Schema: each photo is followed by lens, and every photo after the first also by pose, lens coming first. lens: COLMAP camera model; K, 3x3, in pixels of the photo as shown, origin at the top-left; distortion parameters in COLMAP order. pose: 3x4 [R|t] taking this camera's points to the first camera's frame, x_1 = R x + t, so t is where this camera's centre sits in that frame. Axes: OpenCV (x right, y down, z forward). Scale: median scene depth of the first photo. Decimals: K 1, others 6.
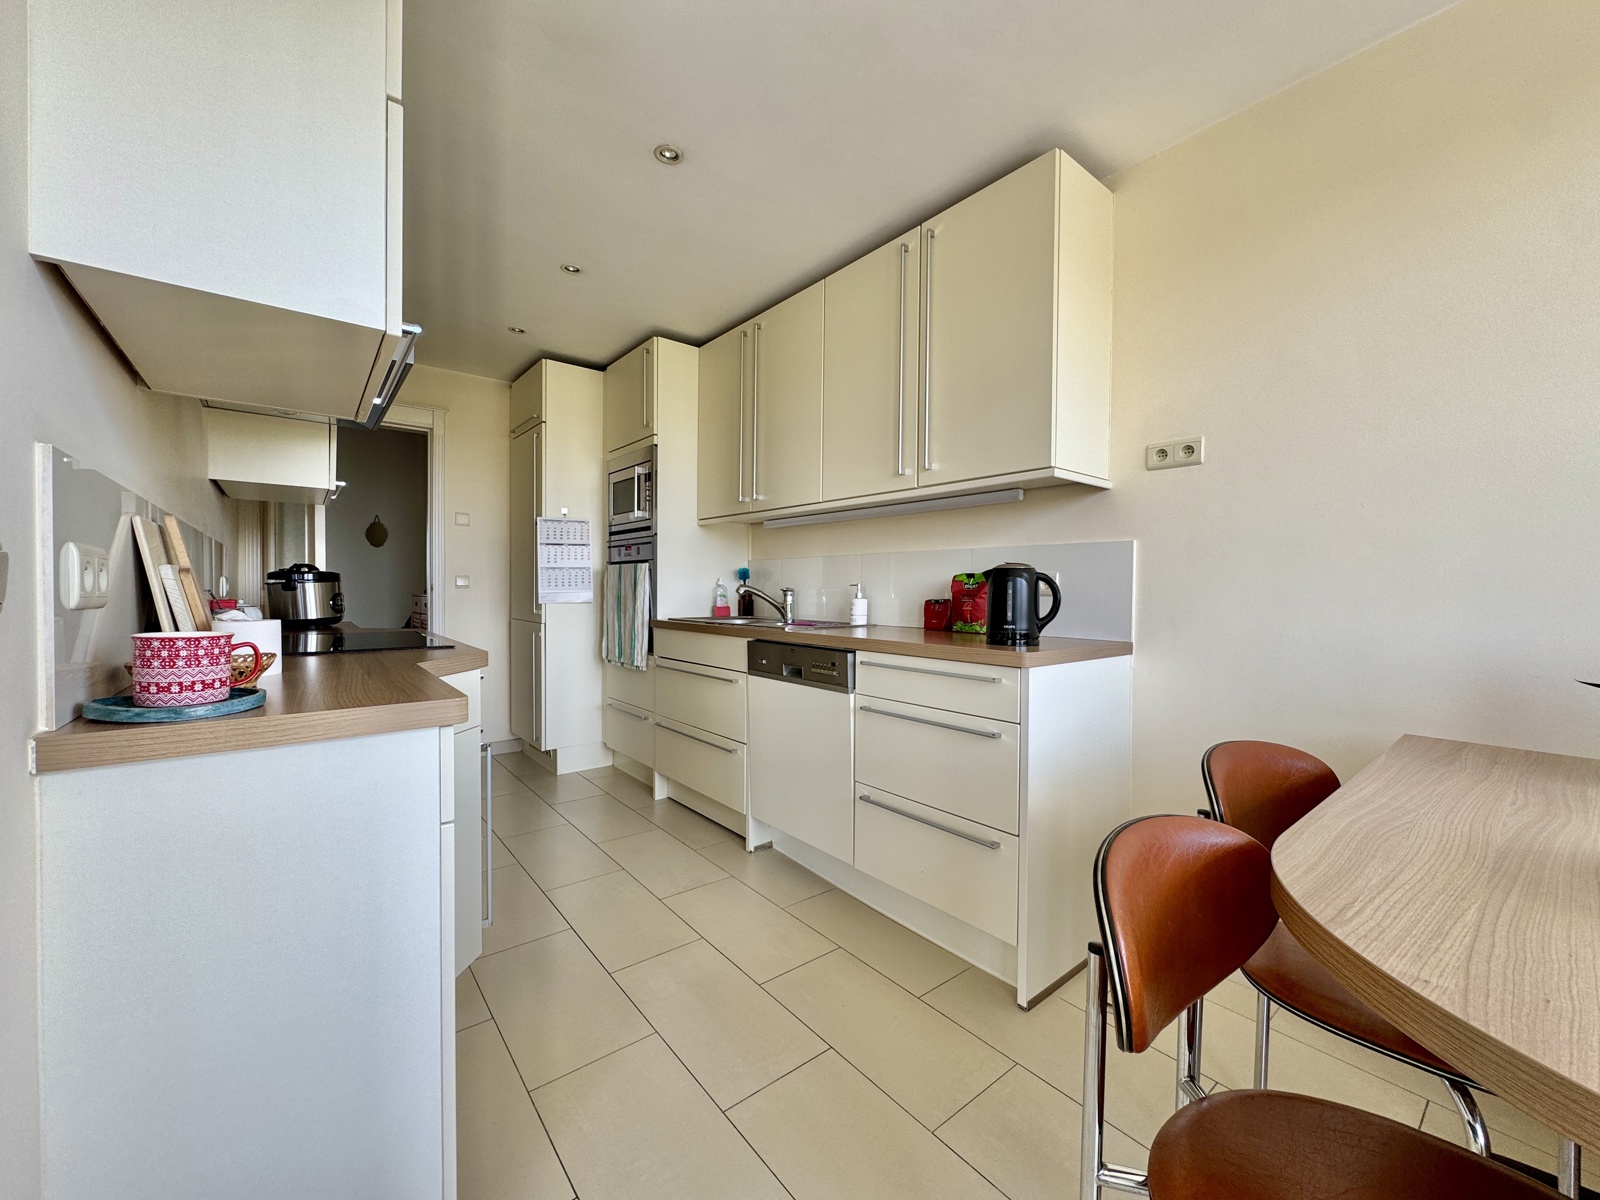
lens RADIAL K [[636.3, 0, 799.3], [0, 636.3, 598.7], [0, 0, 1]] dist [-0.003077, 0.000243]
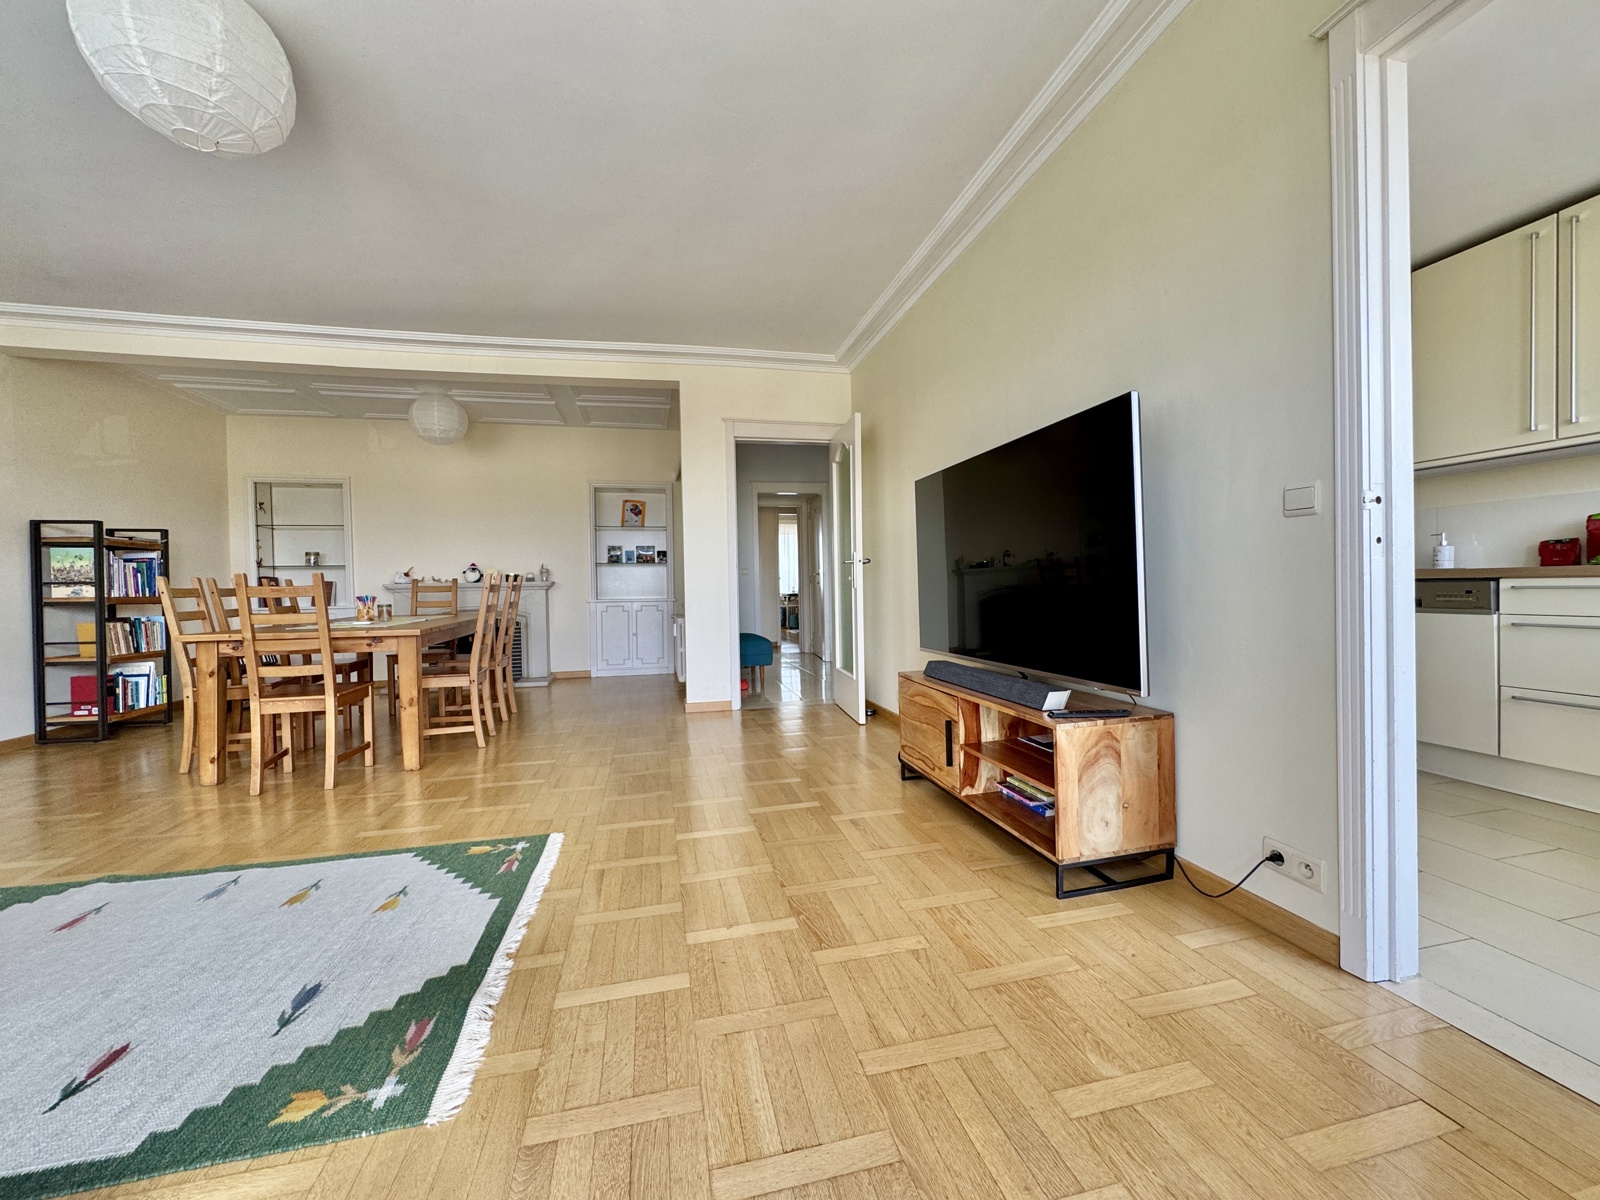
lens RADIAL K [[636.3, 0, 799.3], [0, 636.3, 598.7], [0, 0, 1]] dist [-0.003077, 0.000243]
pose [[0.901154, -0.018698, -0.433095, -0.485891], [0.021710, 0.999762, 0.002011, 0.071592], [0.432955, -0.011215, 0.901346, -0.554560]]
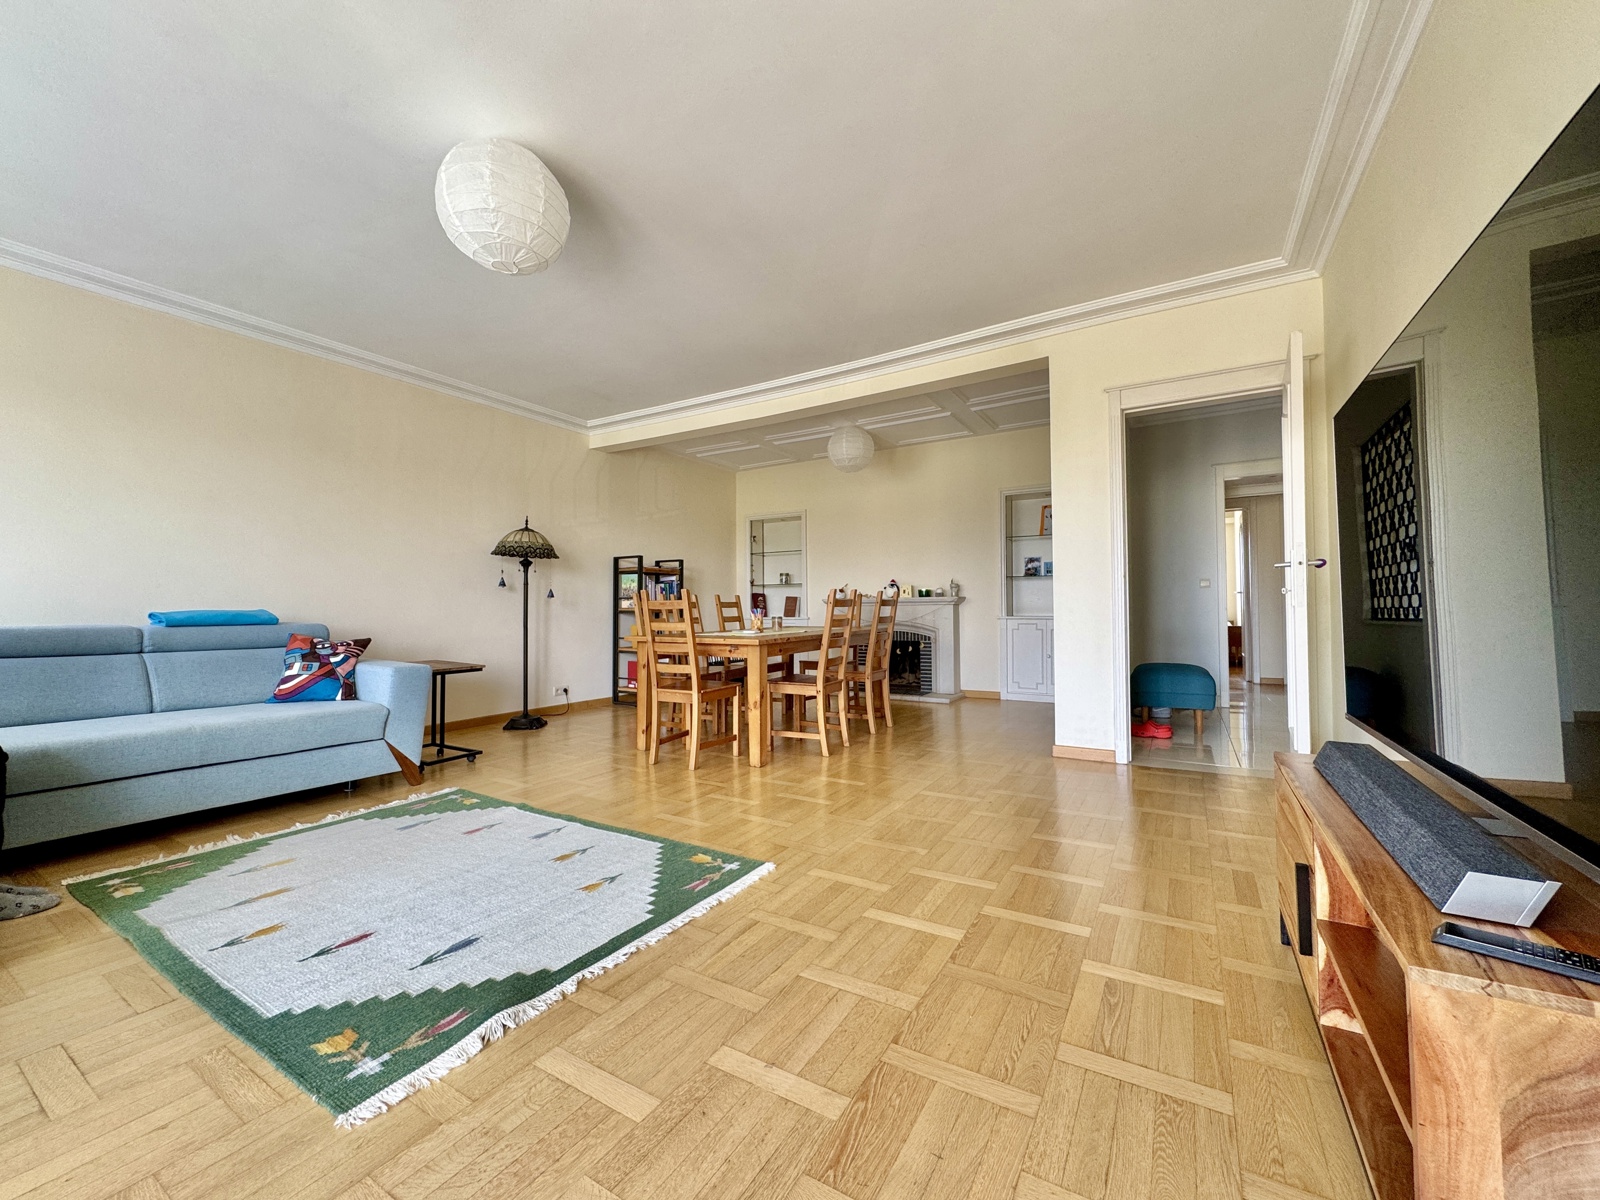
lens RADIAL K [[636.3, 0, 799.3], [0, 636.3, 598.7], [0, 0, 1]] dist [-0.003077, 0.000243]
pose [[0.344133, -0.028561, -0.938487, -0.368880], [-0.001021, 0.999525, -0.030793, 0.071395], [0.938920, 0.011555, 0.343940, -0.136640]]
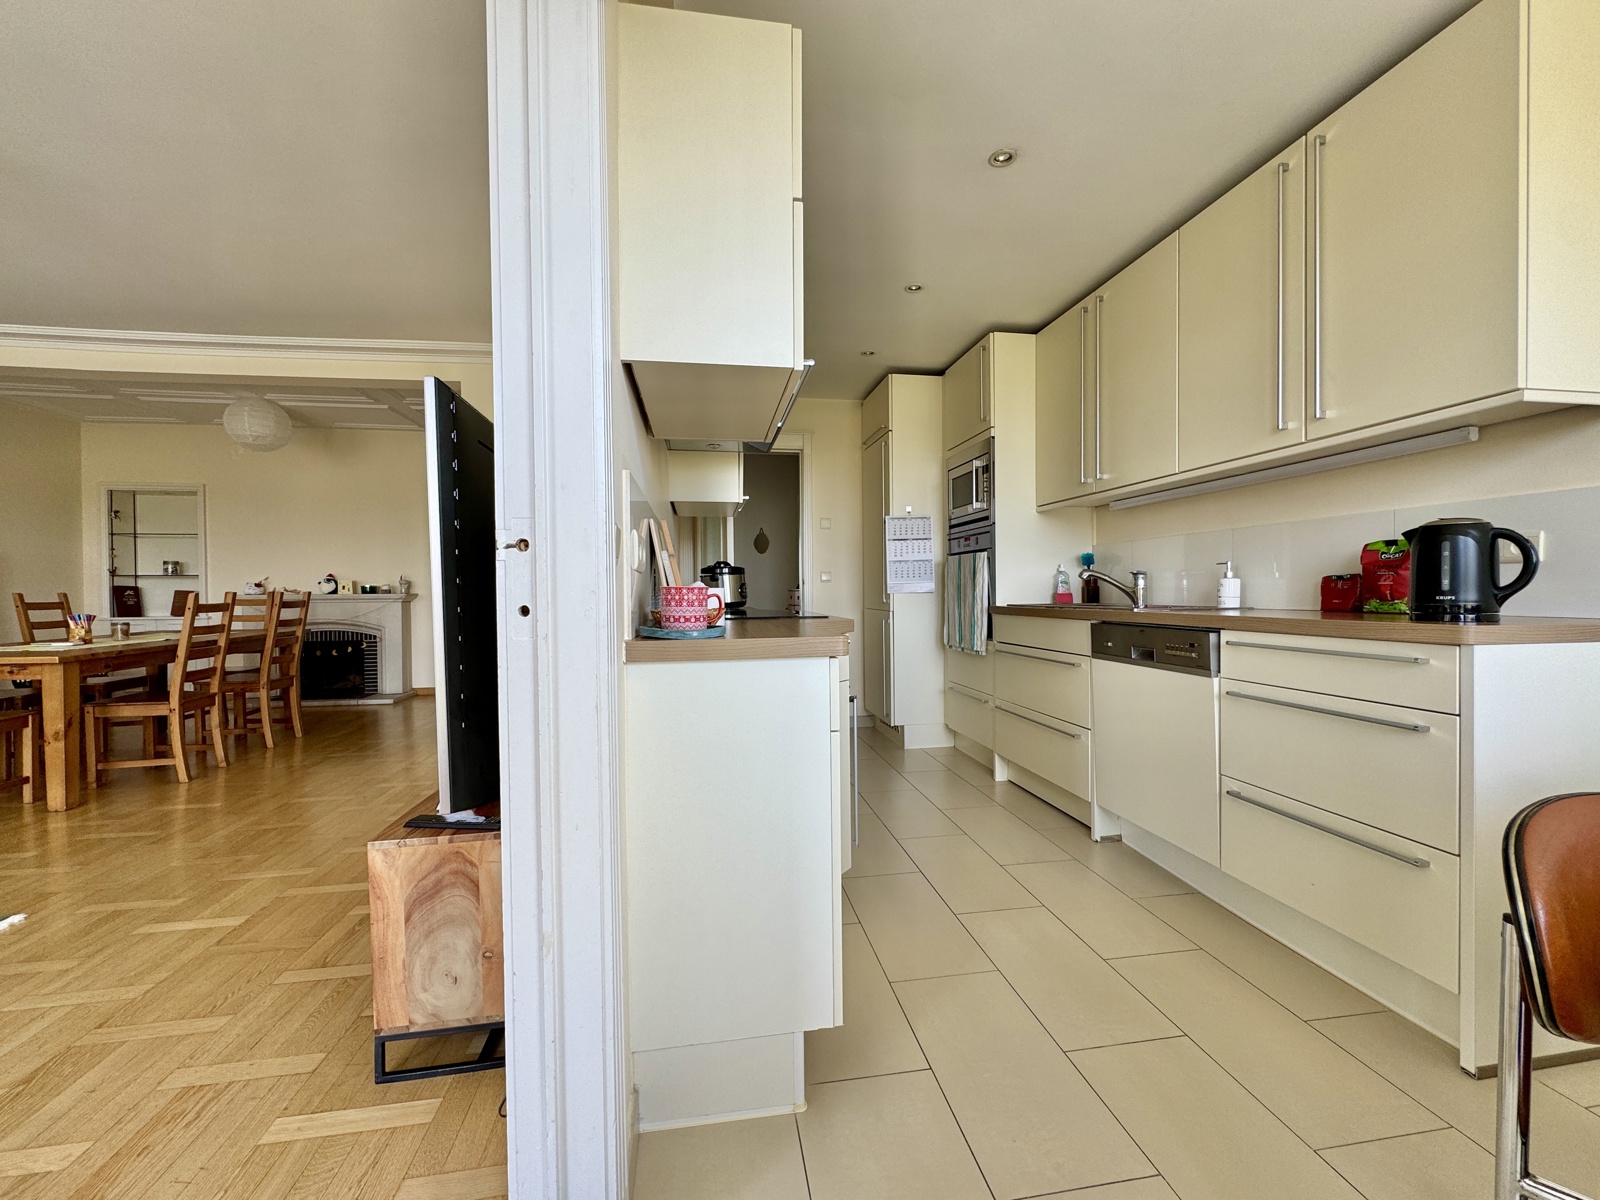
lens RADIAL K [[636.3, 0, 799.3], [0, 636.3, 598.7], [0, 0, 1]] dist [-0.003077, 0.000243]
pose [[0.868069, -0.009309, -0.496356, 0.014565], [0.007765, 0.999956, -0.005175, 0.030160], [0.496383, 0.000638, 0.868103, -0.066827]]
